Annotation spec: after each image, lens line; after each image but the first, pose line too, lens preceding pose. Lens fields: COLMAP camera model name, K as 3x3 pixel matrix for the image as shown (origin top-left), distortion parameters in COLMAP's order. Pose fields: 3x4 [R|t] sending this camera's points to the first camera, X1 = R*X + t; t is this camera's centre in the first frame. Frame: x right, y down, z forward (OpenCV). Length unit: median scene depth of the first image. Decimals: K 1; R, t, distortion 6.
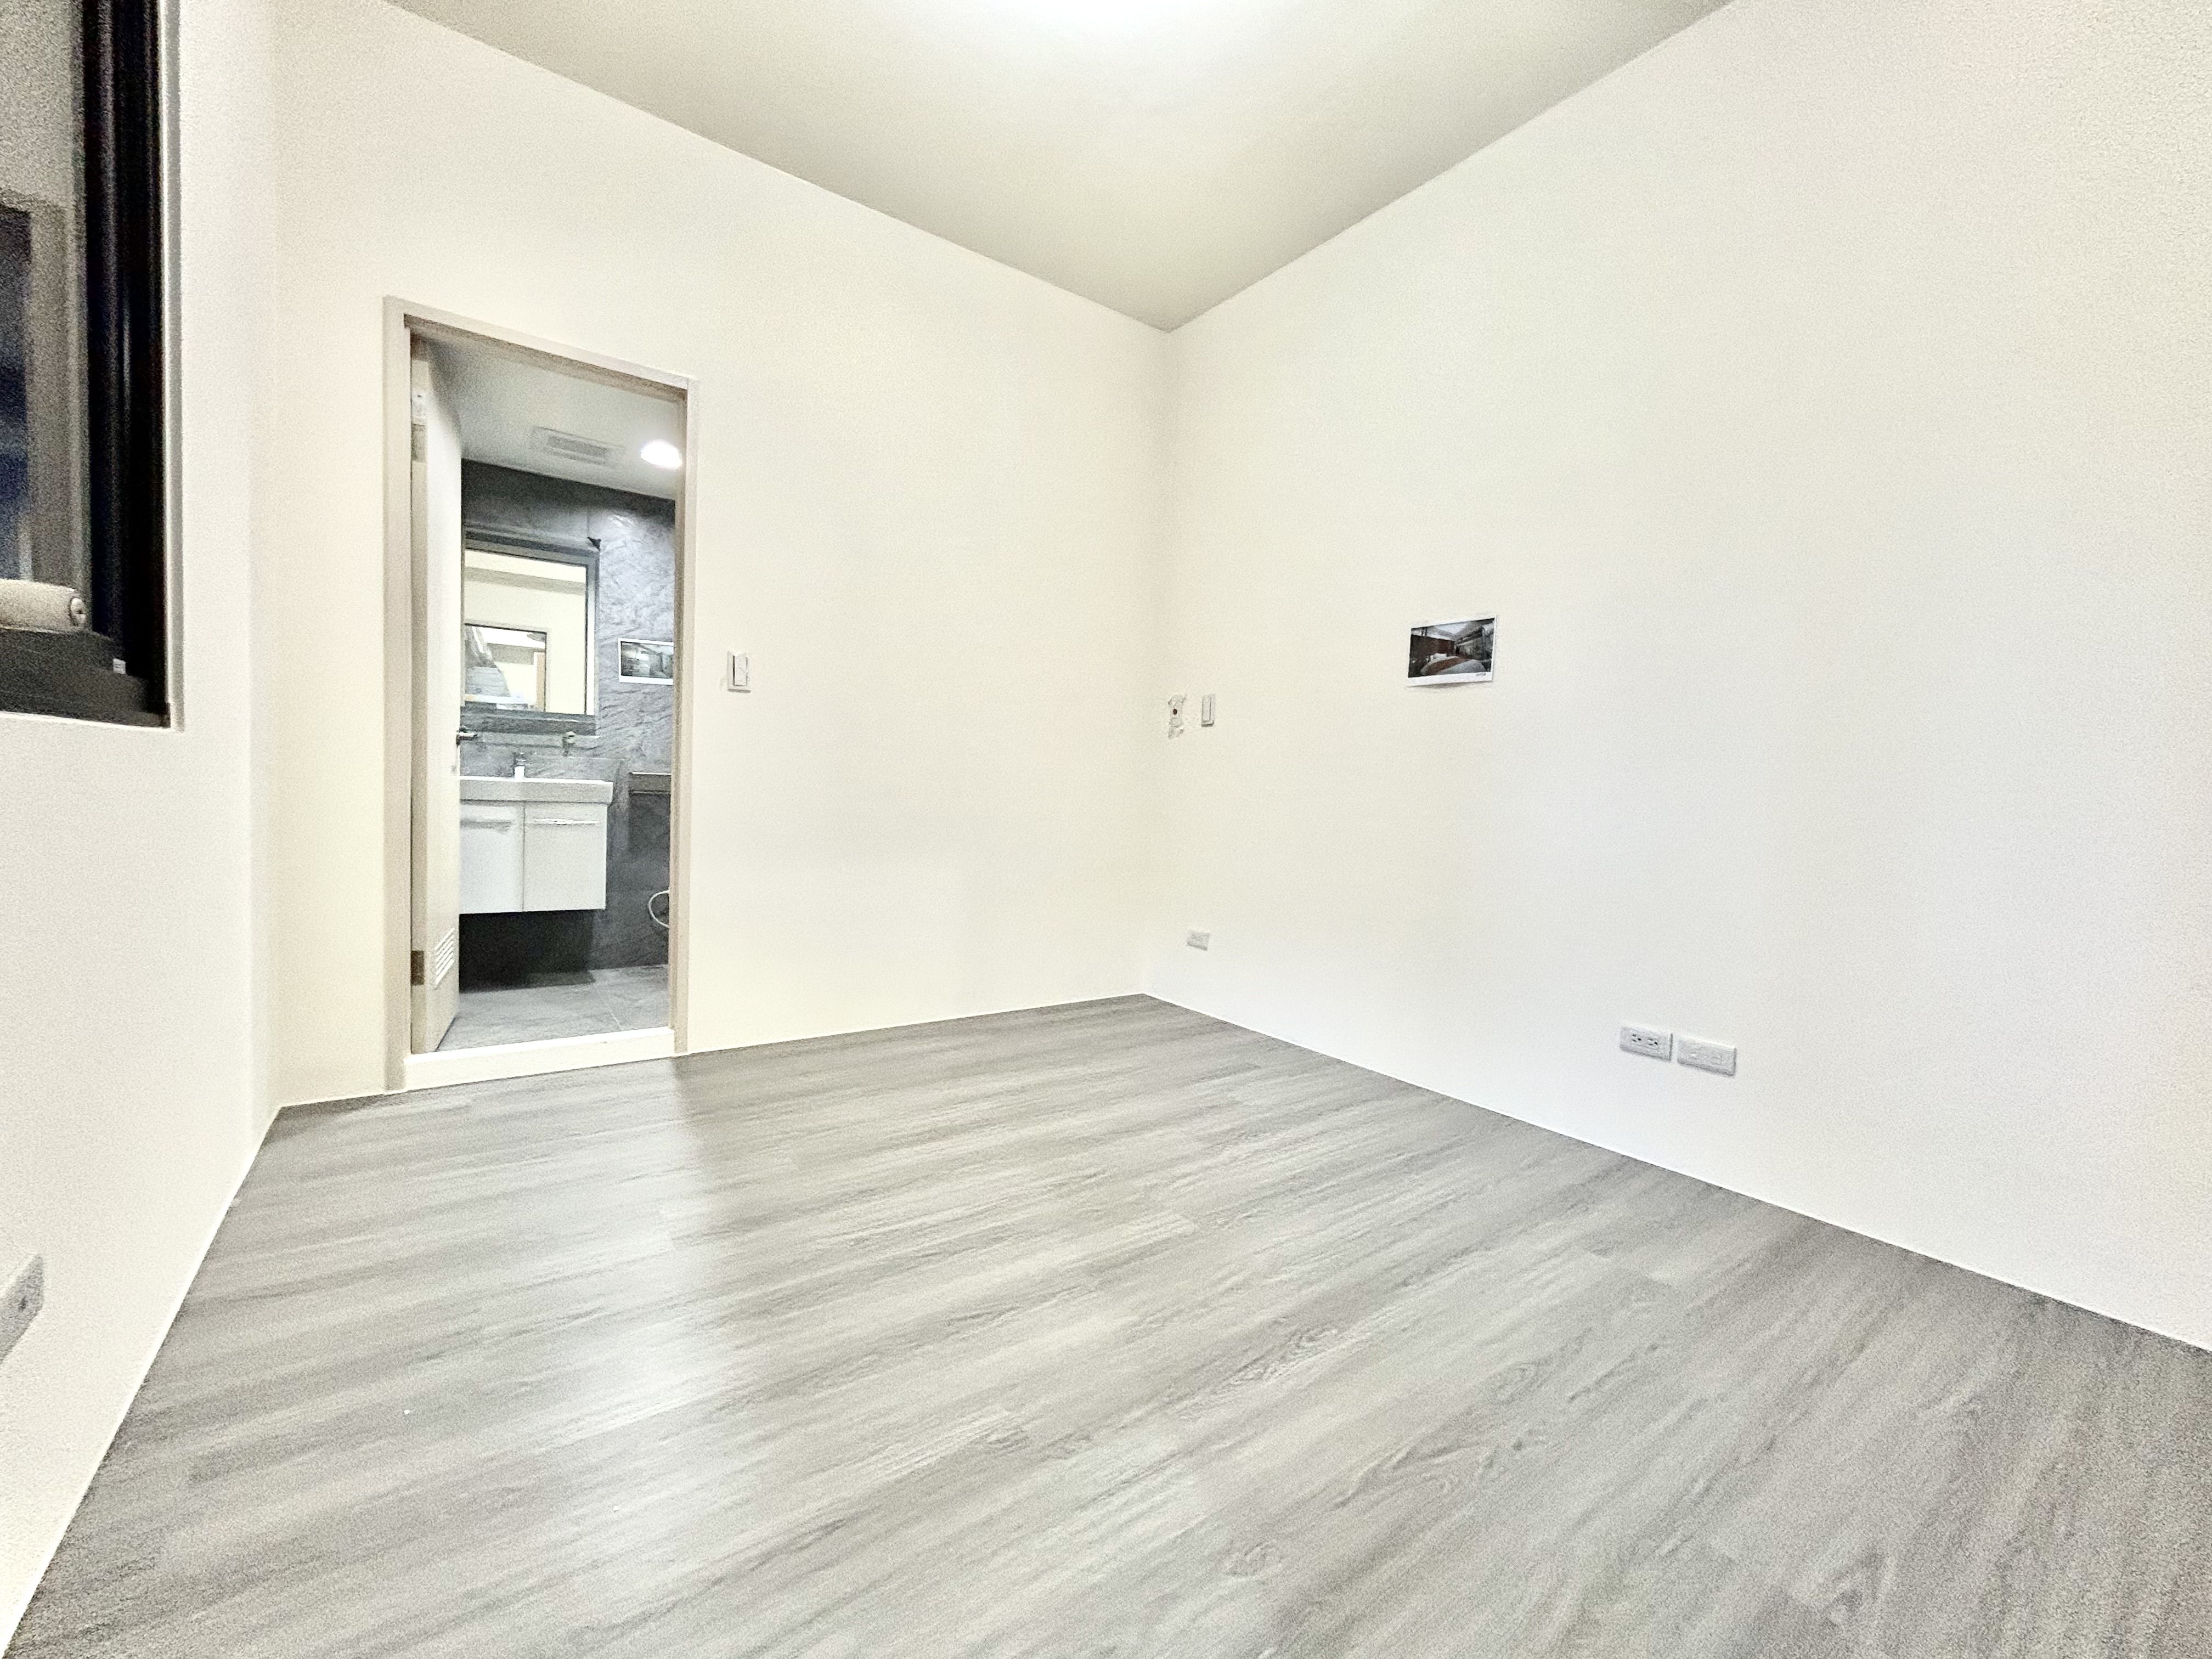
lens RADIAL K [[891.1, 0, 1091.9], [0, 891.1, 825.2], [0, 0, 1]] dist [-0.000852, 0.000233]
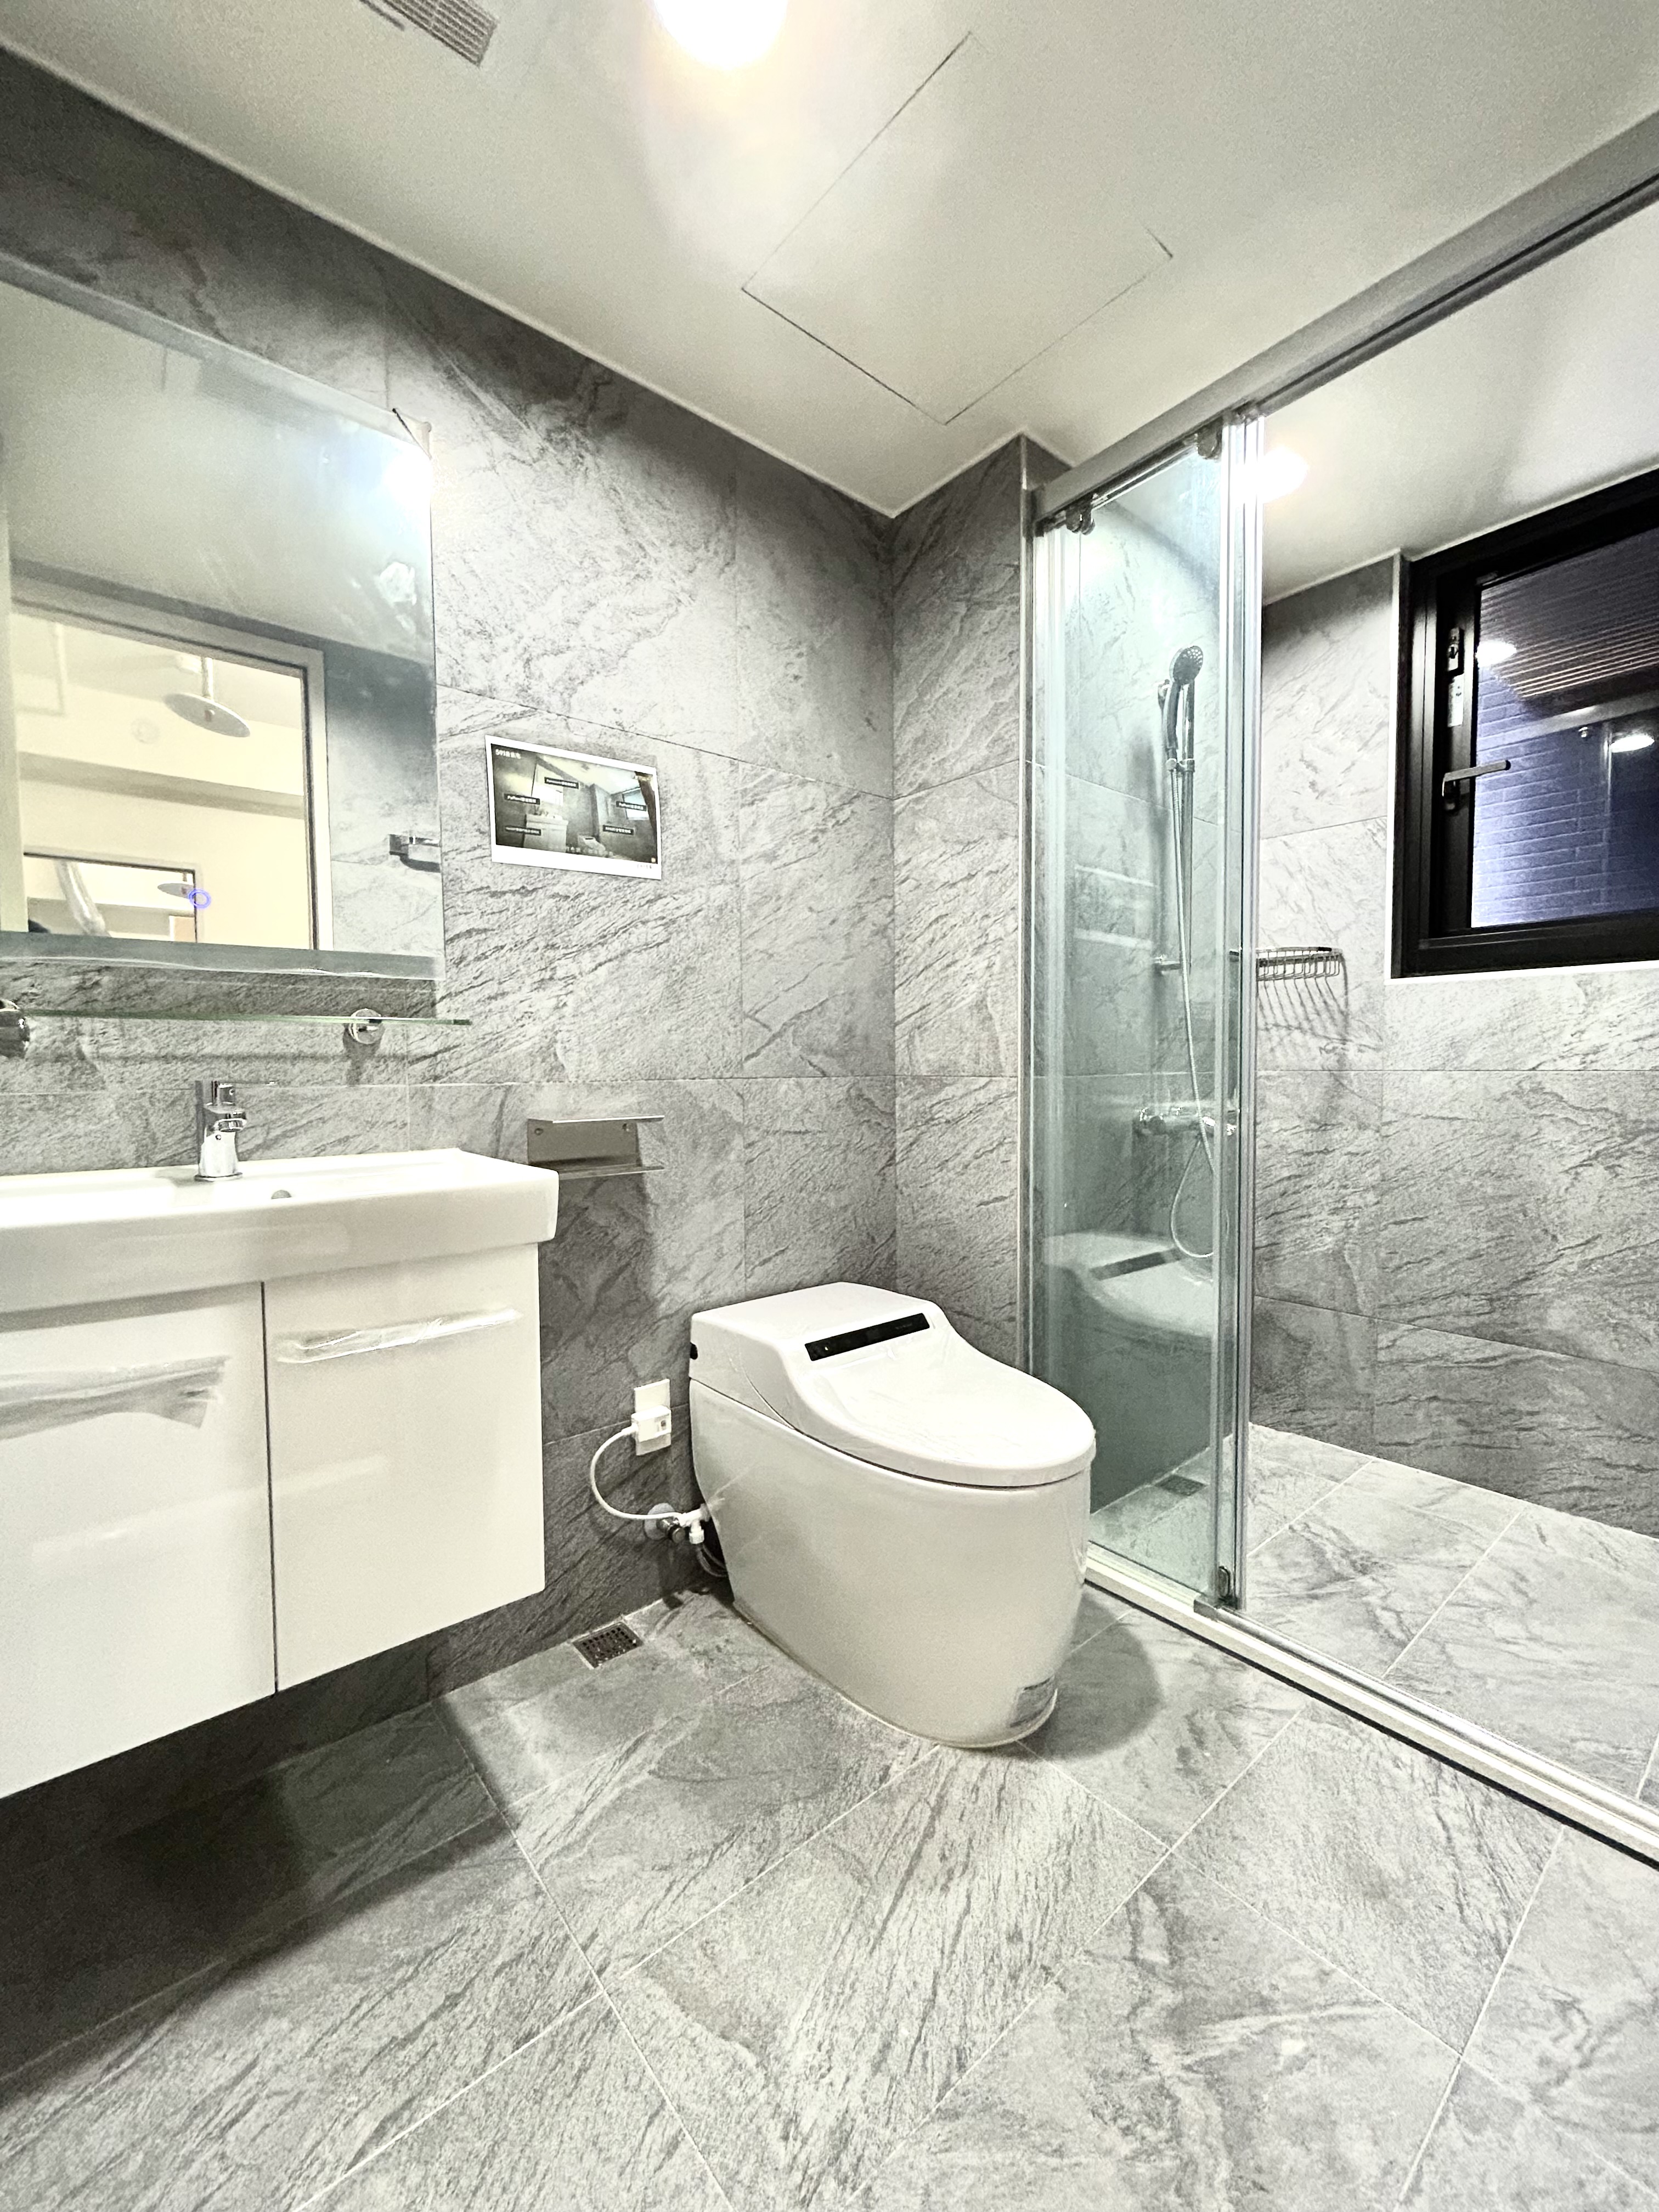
lens RADIAL K [[900.4, 0, 829.5], [0, 900.4, 1106.0], [0, 0, 1]] dist [-0.000139, -0.000010]
pose [[0.995808, -0.046682, 0.078658, -0.699078], [0.046310, 0.998906, 0.006552, -0.100379], [-0.078878, -0.002882, 0.996880, 1.034700]]
